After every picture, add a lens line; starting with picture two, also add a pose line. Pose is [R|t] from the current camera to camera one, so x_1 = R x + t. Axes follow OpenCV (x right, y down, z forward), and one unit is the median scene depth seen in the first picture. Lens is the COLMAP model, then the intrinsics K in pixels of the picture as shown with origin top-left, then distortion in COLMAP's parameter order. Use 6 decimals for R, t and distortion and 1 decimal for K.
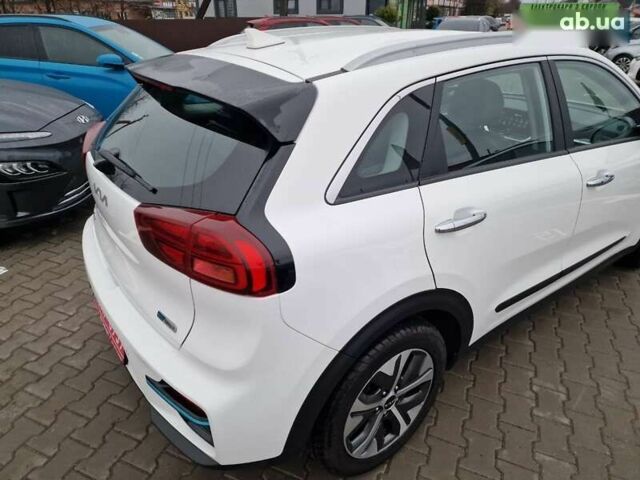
lens RADIAL K [[434.5, 0, 314.4], [0, 434.5, 235.5], [0, 0, 1]] dist [0.034445, -0.022930]
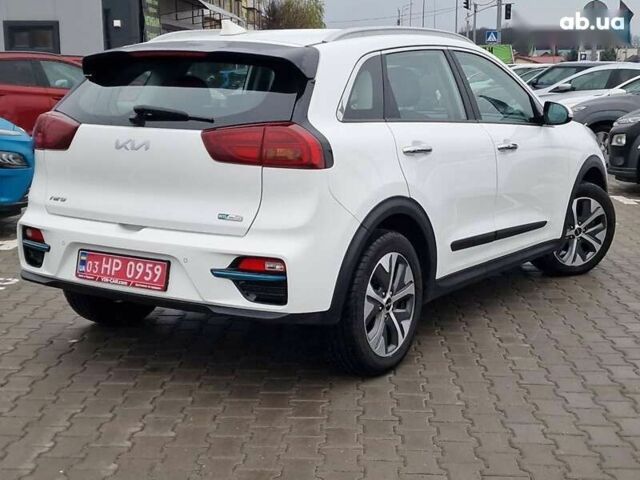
lens RADIAL K [[927.3, 0, 316.2], [0, 927.3, 244.9], [0, 0, 1]] dist [0.305972, 0.000000]
pose [[0.938065, -0.070400, 0.339231, -0.810153], [0.164235, 0.952493, -0.256485, 0.796994], [-0.305058, 0.296313, 0.905062, -1.205131]]
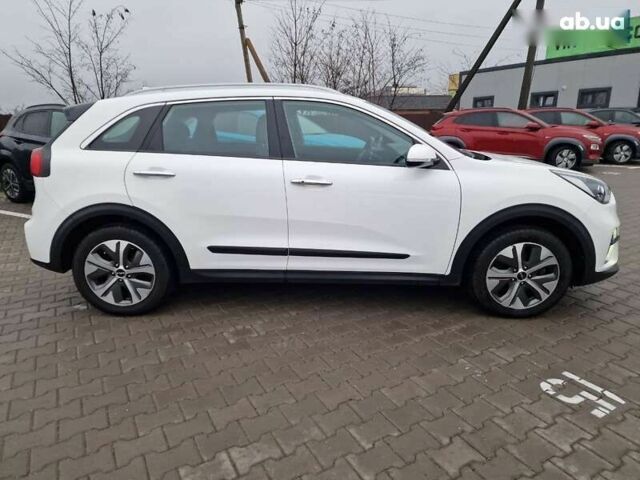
lens RADIAL K [[432.1, 0, 319.8], [0, 432.1, 239.0], [0, 0, 1]] dist [0.051343, -0.032796]
pose [[0.806611, 0.141291, -0.573947, 1.741492], [-0.255244, 0.959071, -0.122615, 0.243099], [0.533131, 0.245399, 0.809661, -0.050011]]
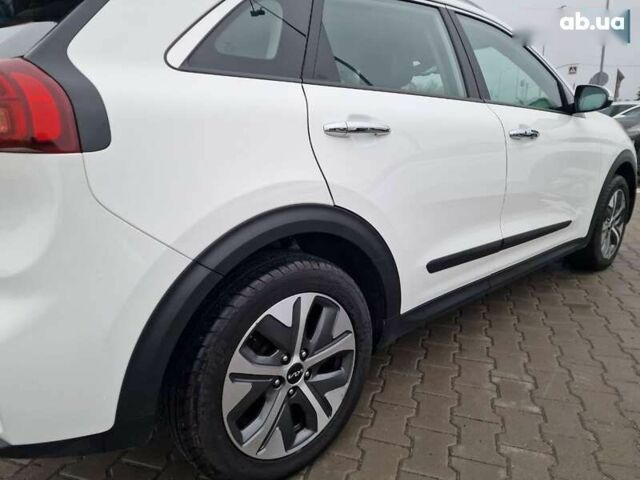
lens RADIAL K [[432.1, 0, 315.2], [0, 432.1, 231.8], [0, 0, 1]] dist [0.051343, -0.032796]
pose [[0.996288, -0.055292, 0.065983, 0.161631], [0.068919, 0.971579, -0.226460, 0.298725], [-0.051587, 0.230167, 0.971783, 0.203991]]
